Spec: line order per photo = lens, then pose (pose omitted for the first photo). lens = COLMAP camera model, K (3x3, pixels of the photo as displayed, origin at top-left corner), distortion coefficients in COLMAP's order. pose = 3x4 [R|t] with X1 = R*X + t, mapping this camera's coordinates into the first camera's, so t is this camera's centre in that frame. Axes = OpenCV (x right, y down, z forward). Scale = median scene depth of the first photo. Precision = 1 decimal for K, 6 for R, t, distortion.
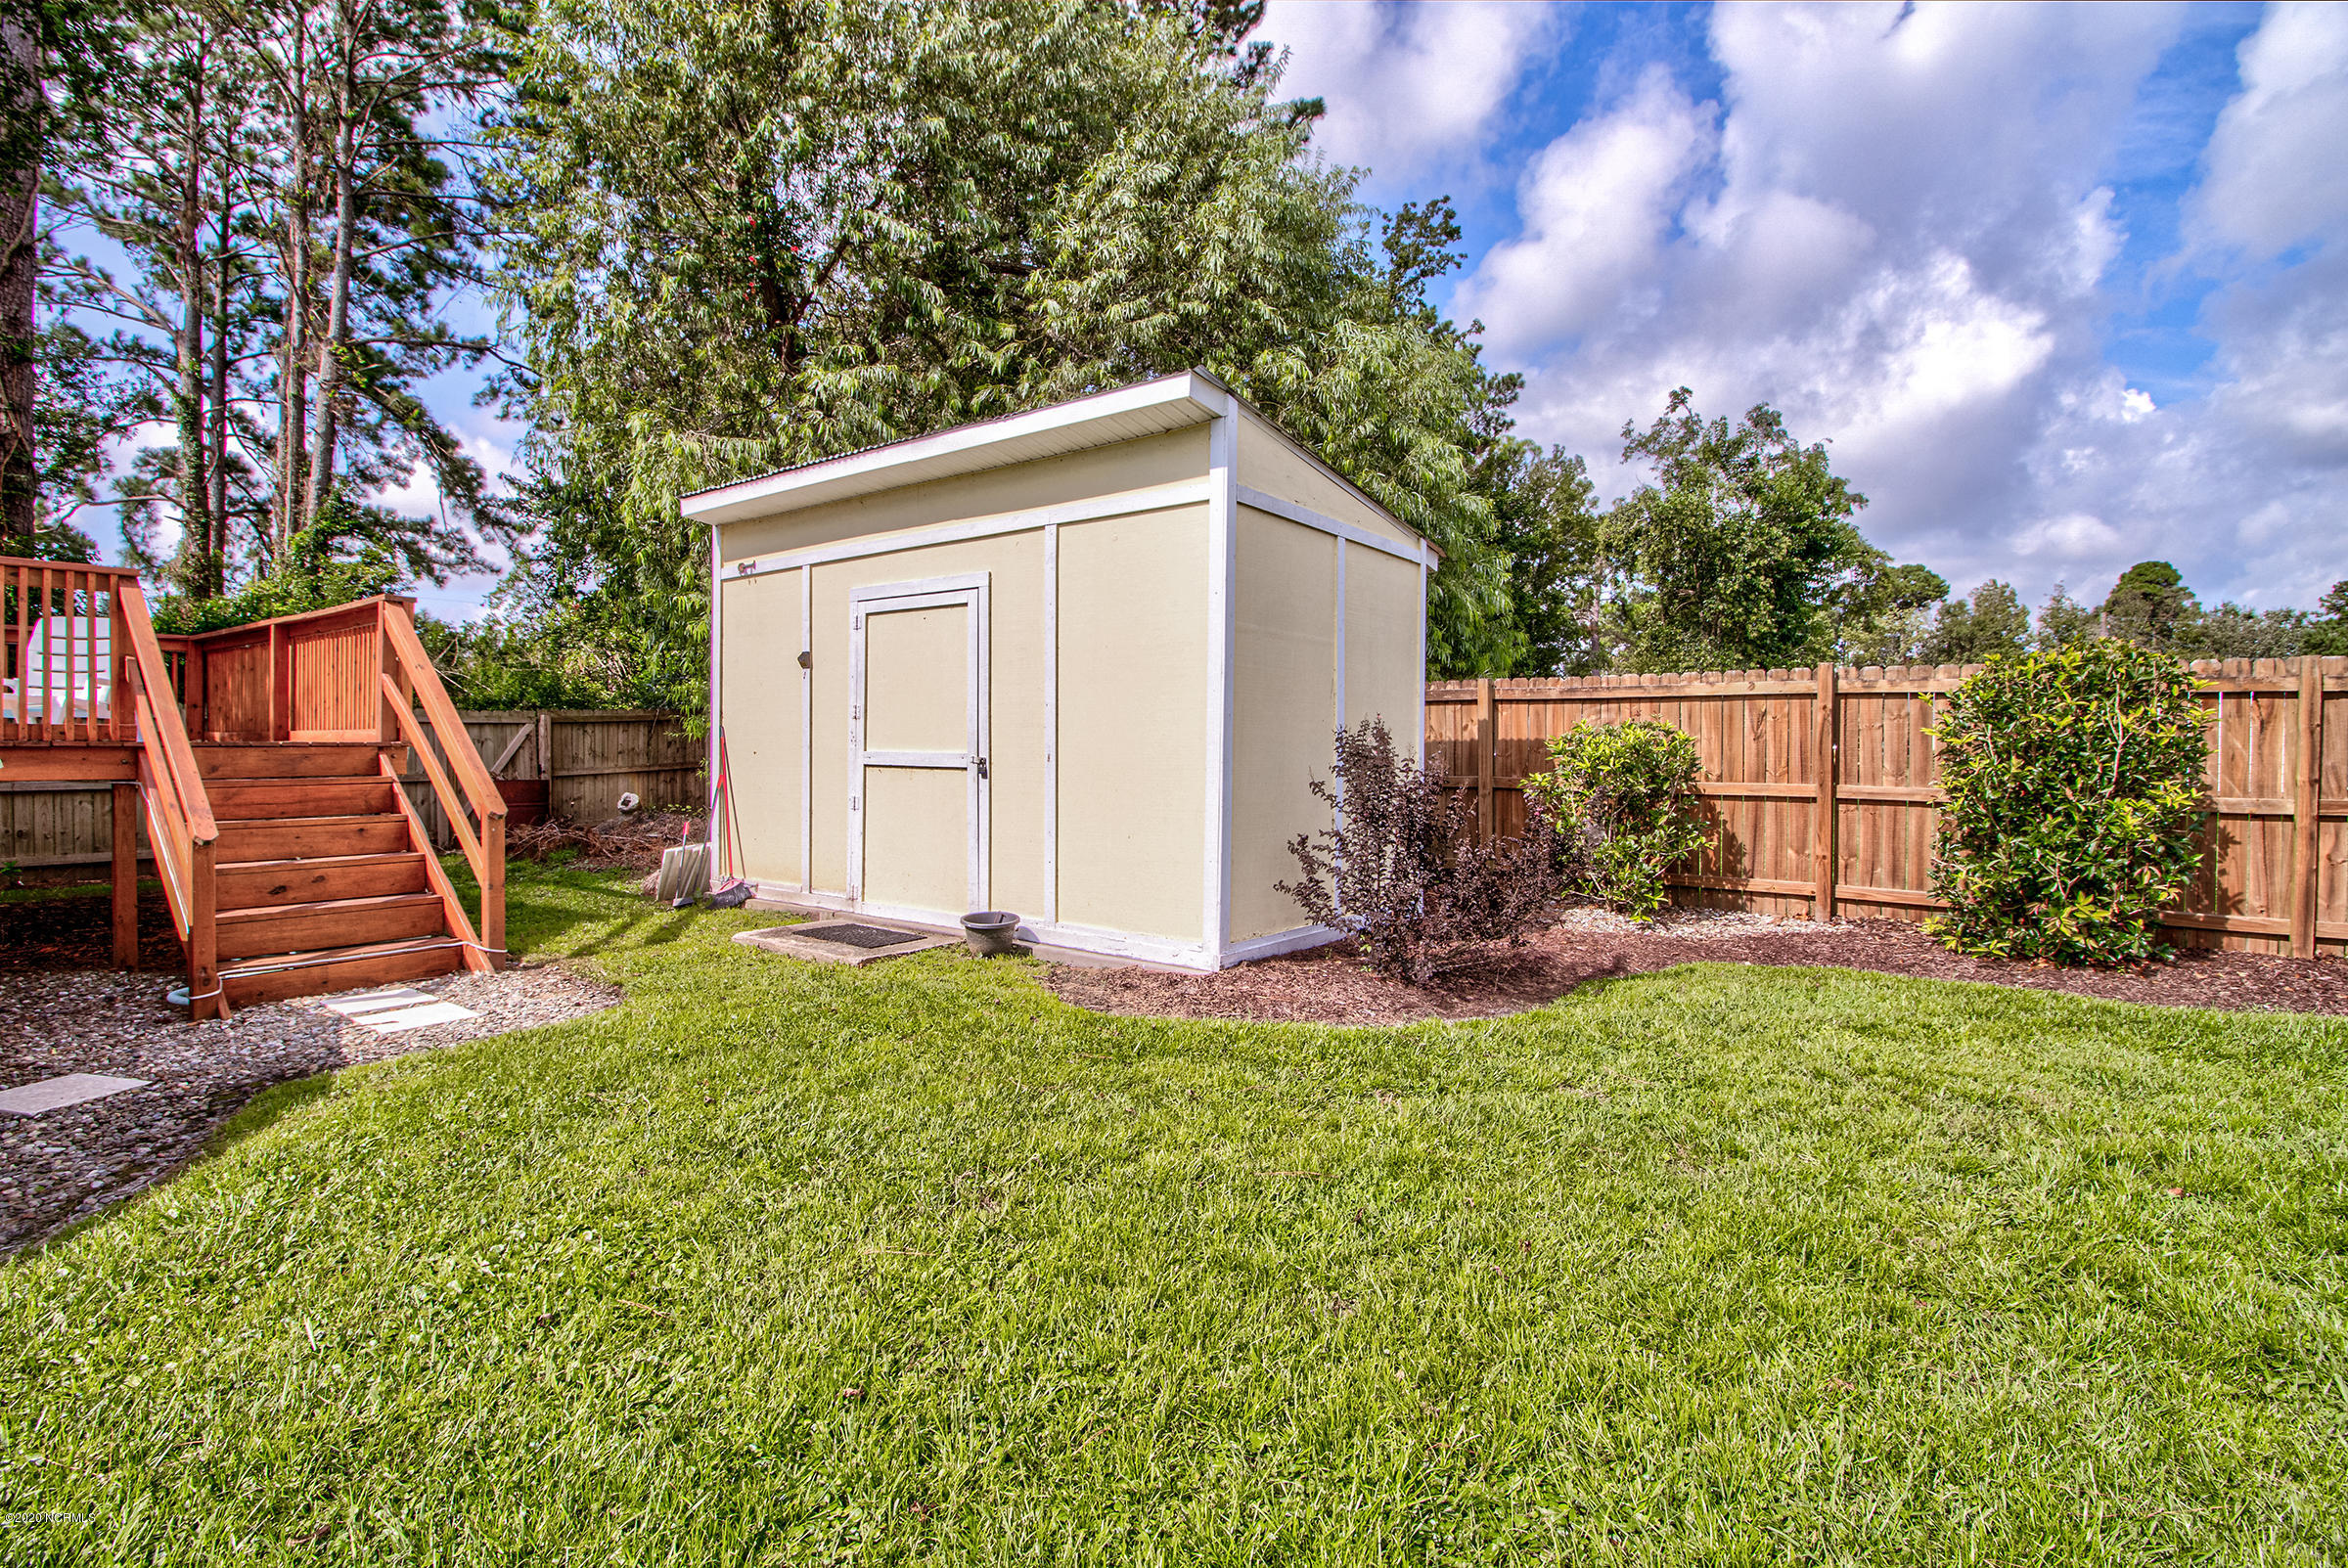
lens RADIAL K [[1084.4, 0, 1174.0], [0, 1084.4, 784.0], [0, 0, 1]] dist [-0.000142, -0.017634]
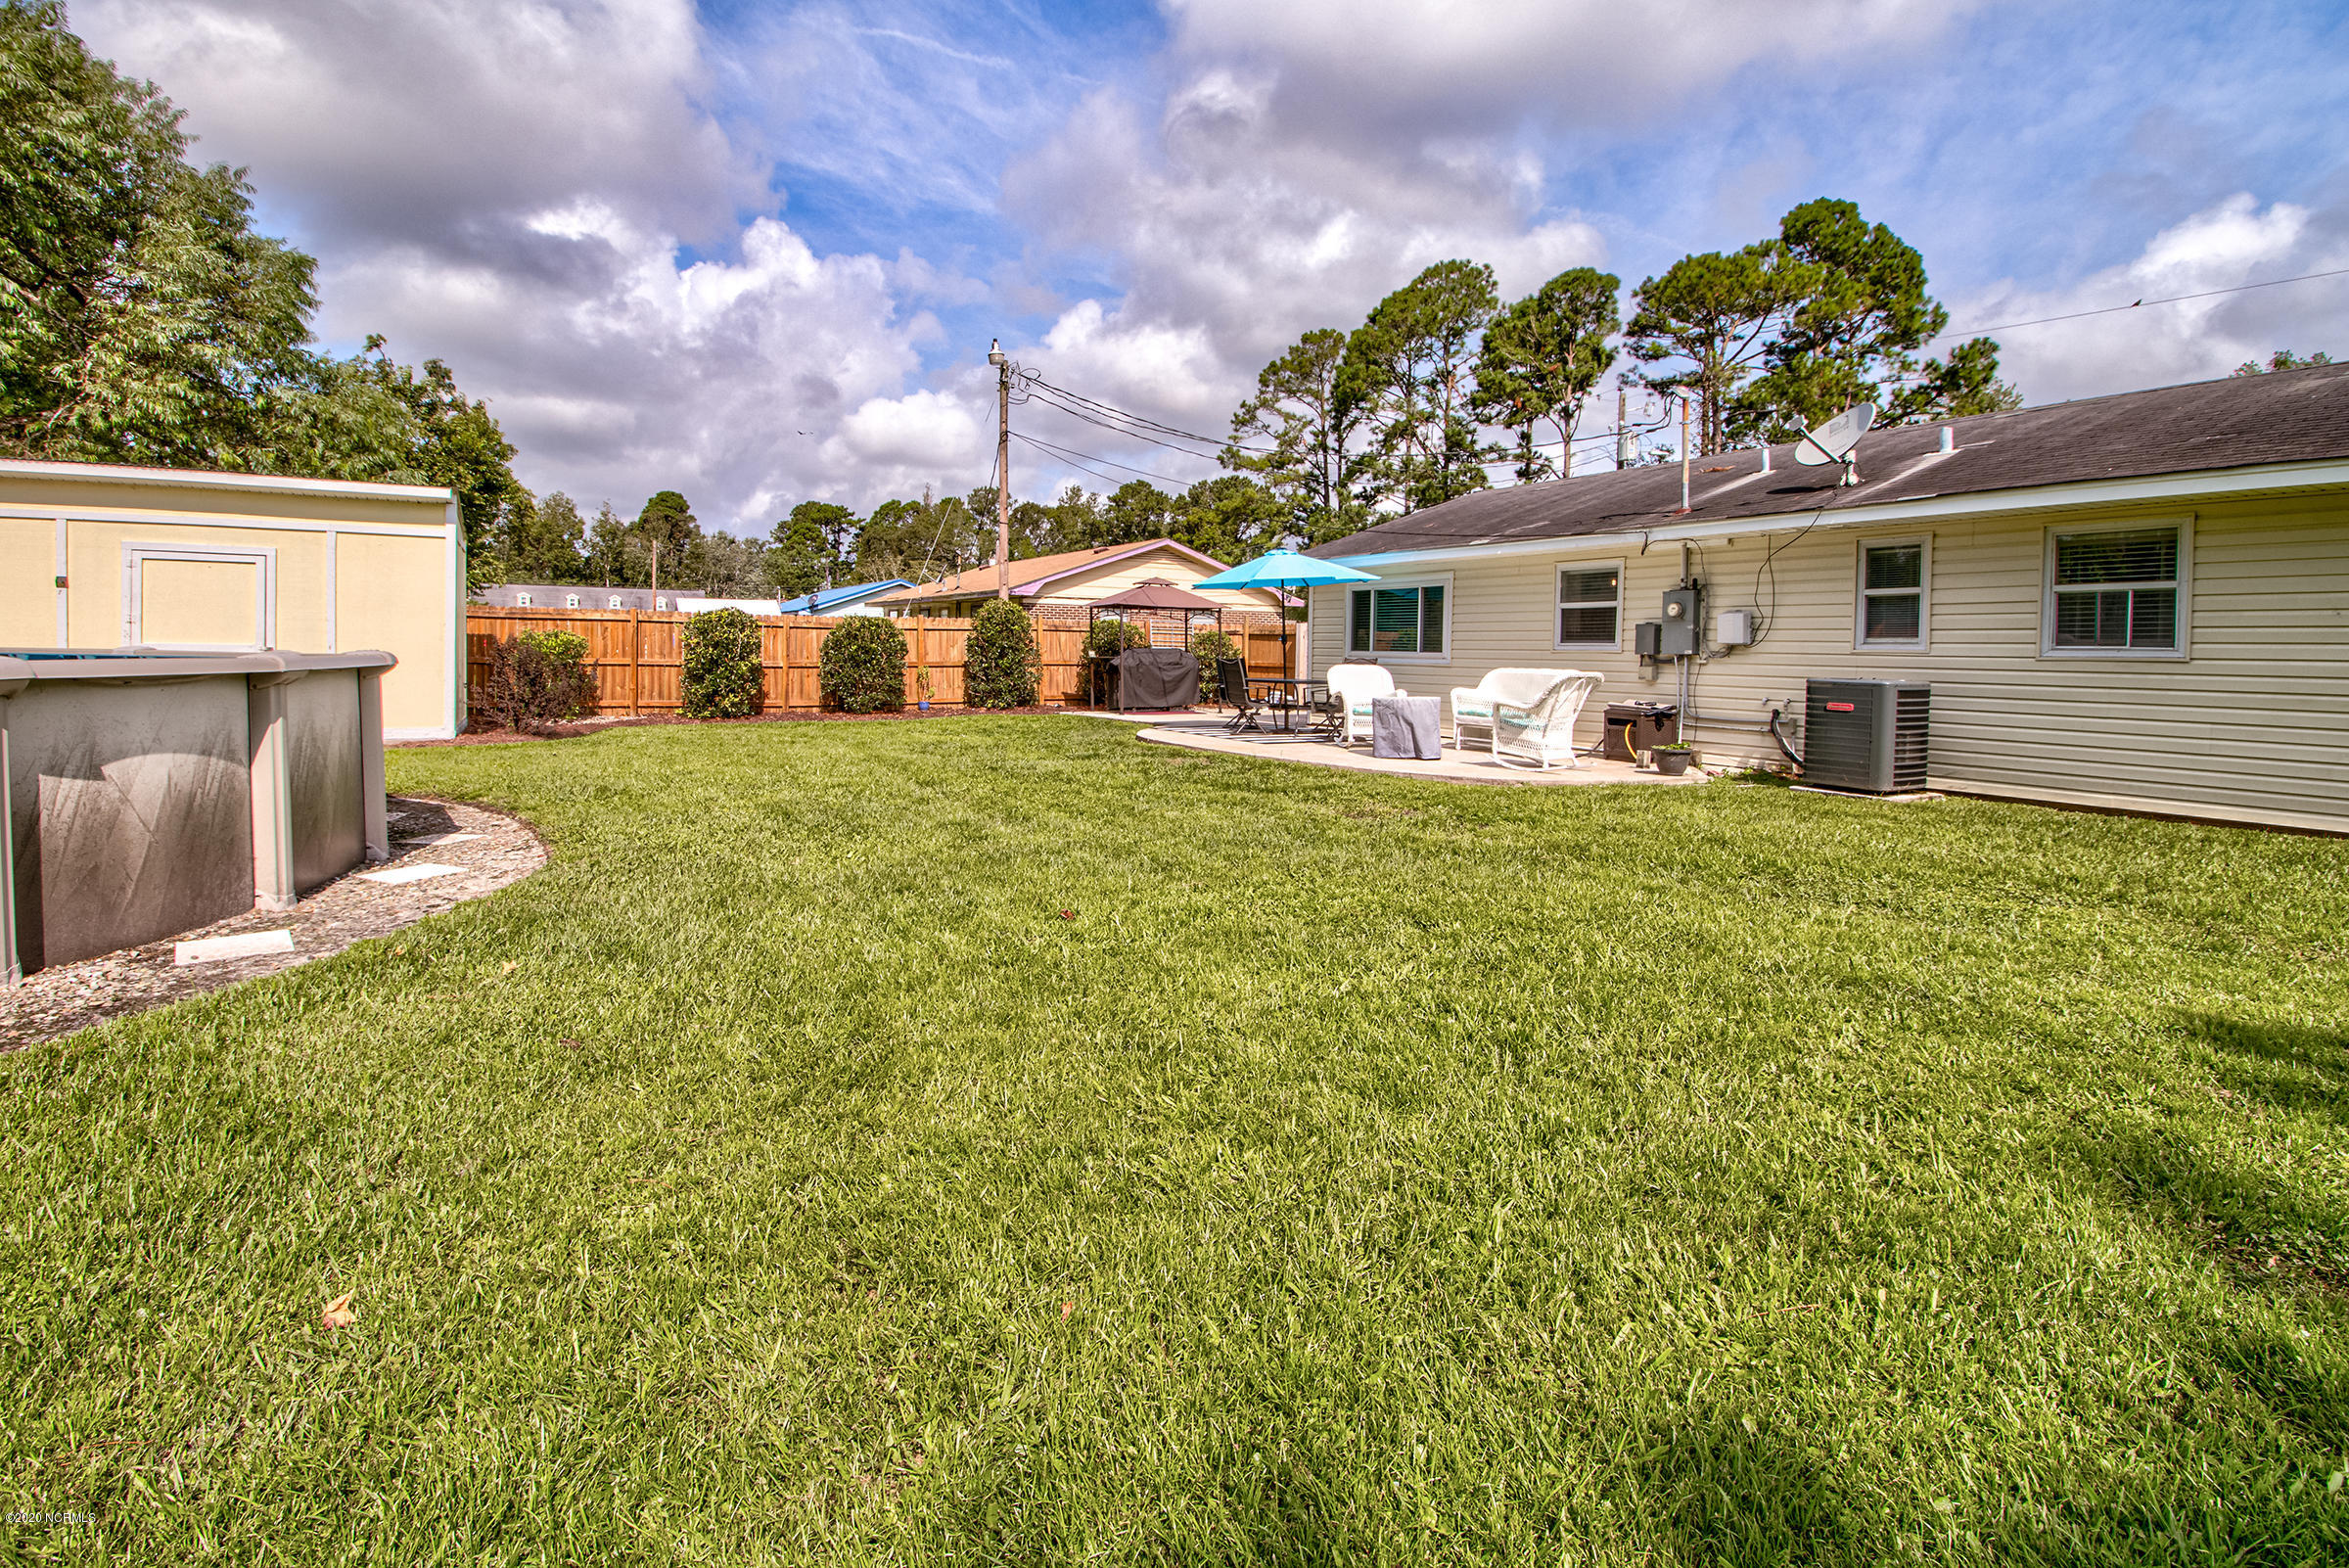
lens RADIAL K [[1114.2, 0, 1171.7], [0, 1114.2, 691.9], [0, 0, 1]] dist [0.001148, -0.009786]
pose [[0.393693, -0.029116, 0.918781, -1.180006], [0.012842, 0.999575, 0.026173, 0.025154], [-0.919152, 0.001495, 0.393900, -1.050007]]
